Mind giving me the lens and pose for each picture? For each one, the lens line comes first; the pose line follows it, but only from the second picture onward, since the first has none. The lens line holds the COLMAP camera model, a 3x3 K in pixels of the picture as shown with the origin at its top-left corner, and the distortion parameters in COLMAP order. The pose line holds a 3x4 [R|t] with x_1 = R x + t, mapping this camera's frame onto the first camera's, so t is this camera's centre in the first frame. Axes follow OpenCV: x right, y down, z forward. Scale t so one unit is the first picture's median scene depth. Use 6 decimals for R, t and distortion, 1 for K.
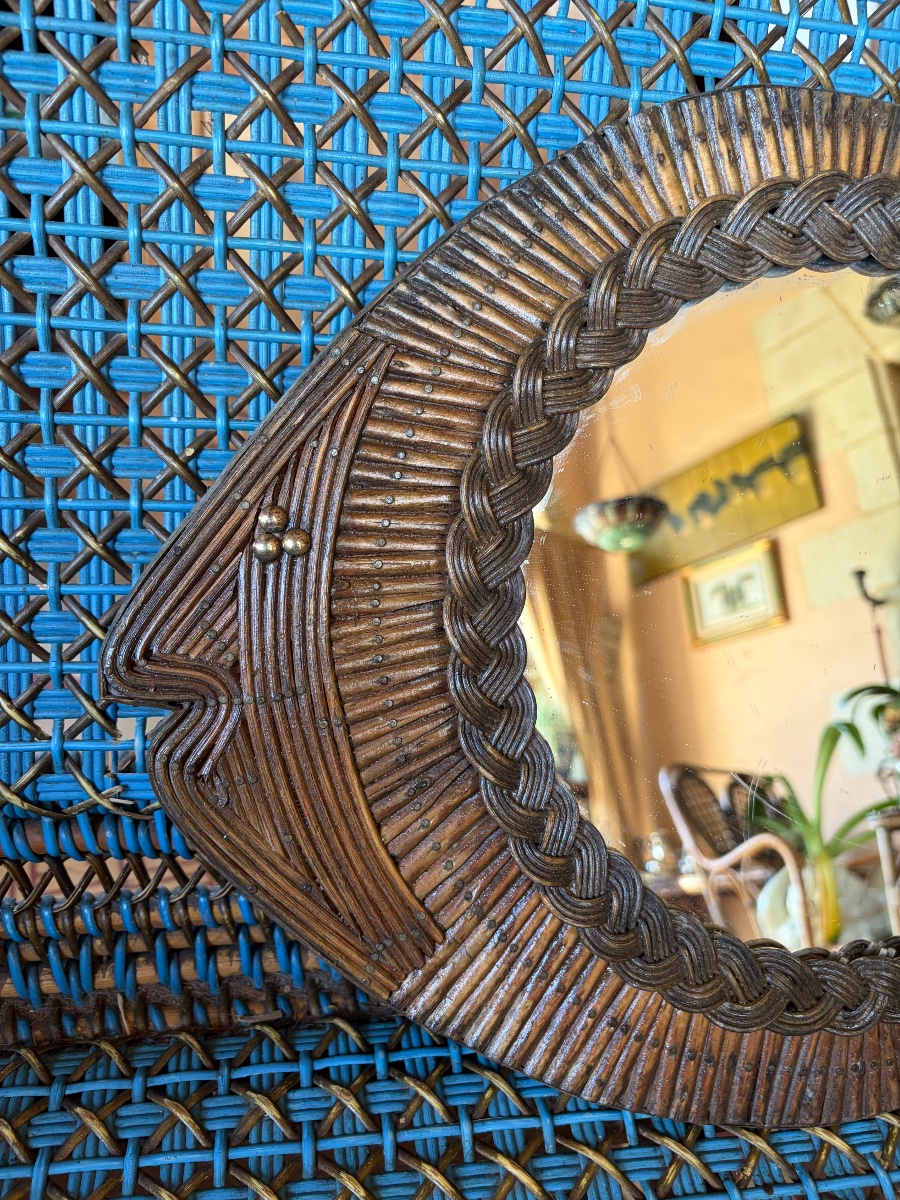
lens RADIAL K [[891.9, 0, 458.0], [0, 891.9, 604.2], [0, 0, 1]] dist [0.049278, -0.064320]
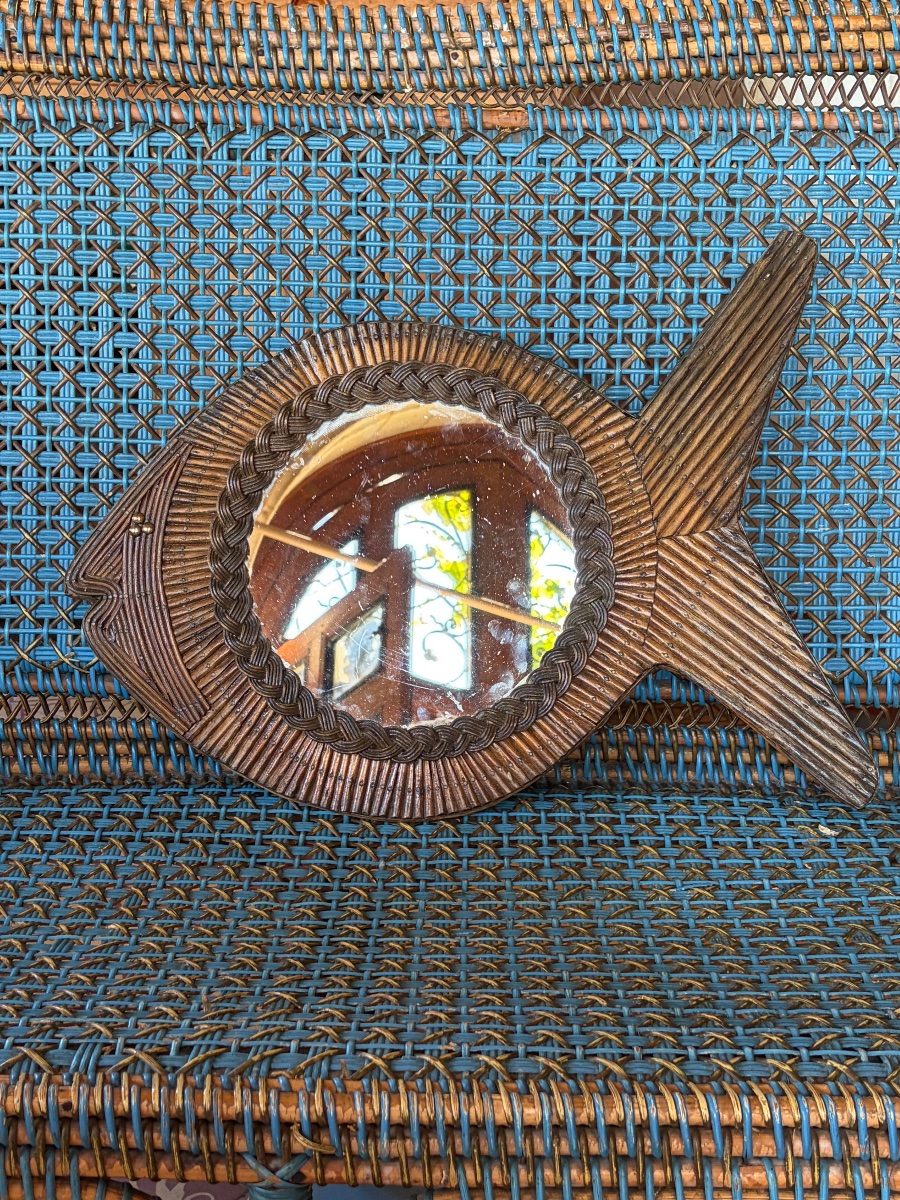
lens RADIAL K [[1681.5, 0, 452.5], [0, 1681.5, 622.5], [0, 0, 1]] dist [0.261150, -1.069513]
pose [[0.982236, -0.015901, -0.186977, 1.361628], [-0.012360, 0.988758, -0.149016, 0.788075], [0.187245, 0.148680, 0.970996, -2.971815]]
